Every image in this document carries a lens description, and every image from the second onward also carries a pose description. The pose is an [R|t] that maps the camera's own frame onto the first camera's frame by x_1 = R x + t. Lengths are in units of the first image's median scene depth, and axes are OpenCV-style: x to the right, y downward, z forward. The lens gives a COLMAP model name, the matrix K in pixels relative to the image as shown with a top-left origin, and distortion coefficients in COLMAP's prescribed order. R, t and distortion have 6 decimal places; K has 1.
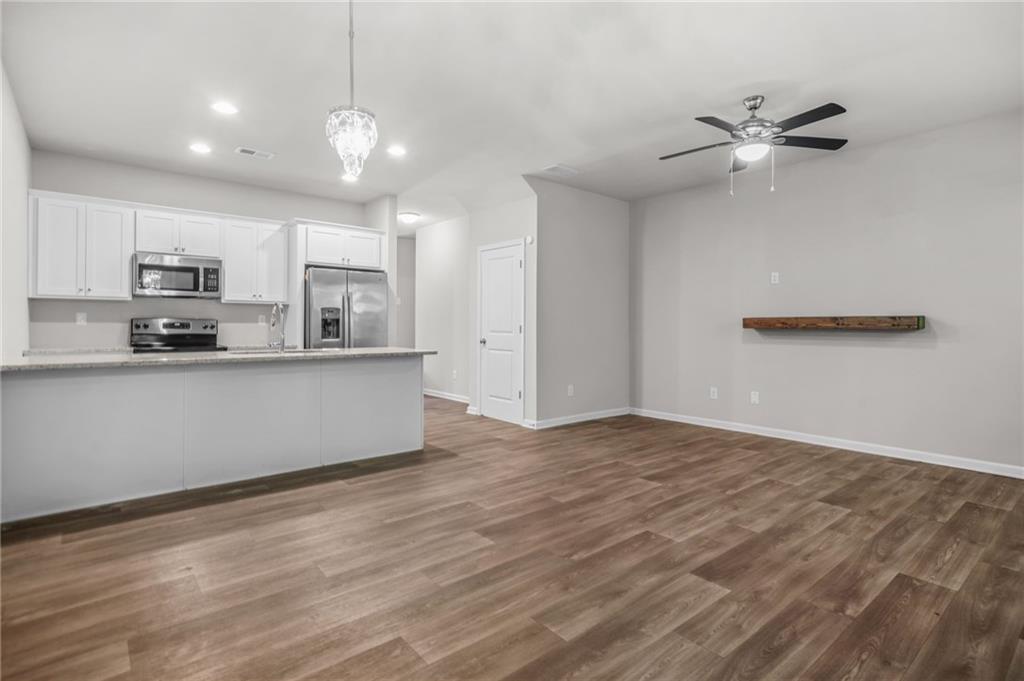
lens RADIAL K [[507.9, 0, 509.5], [0, 507.9, 314.7], [0, 0, 1]] dist [0.020217, 0.000178]
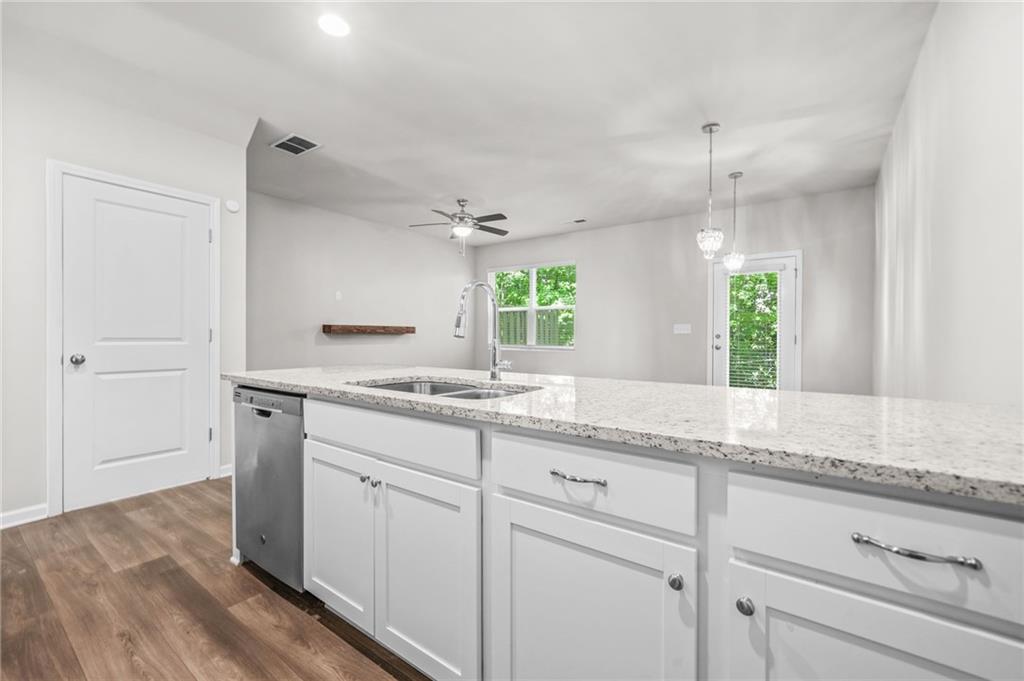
lens RADIAL K [[423.9, 0, 512.0], [0, 423.9, 340.5], [0, 0, 1]] dist [-0.000878, 0.000026]
pose [[-0.248311, -0.017338, 0.968525, -1.115603], [-0.027009, 0.999575, 0.010969, 0.035991], [-0.968304, -0.023435, -0.248674, 1.379643]]
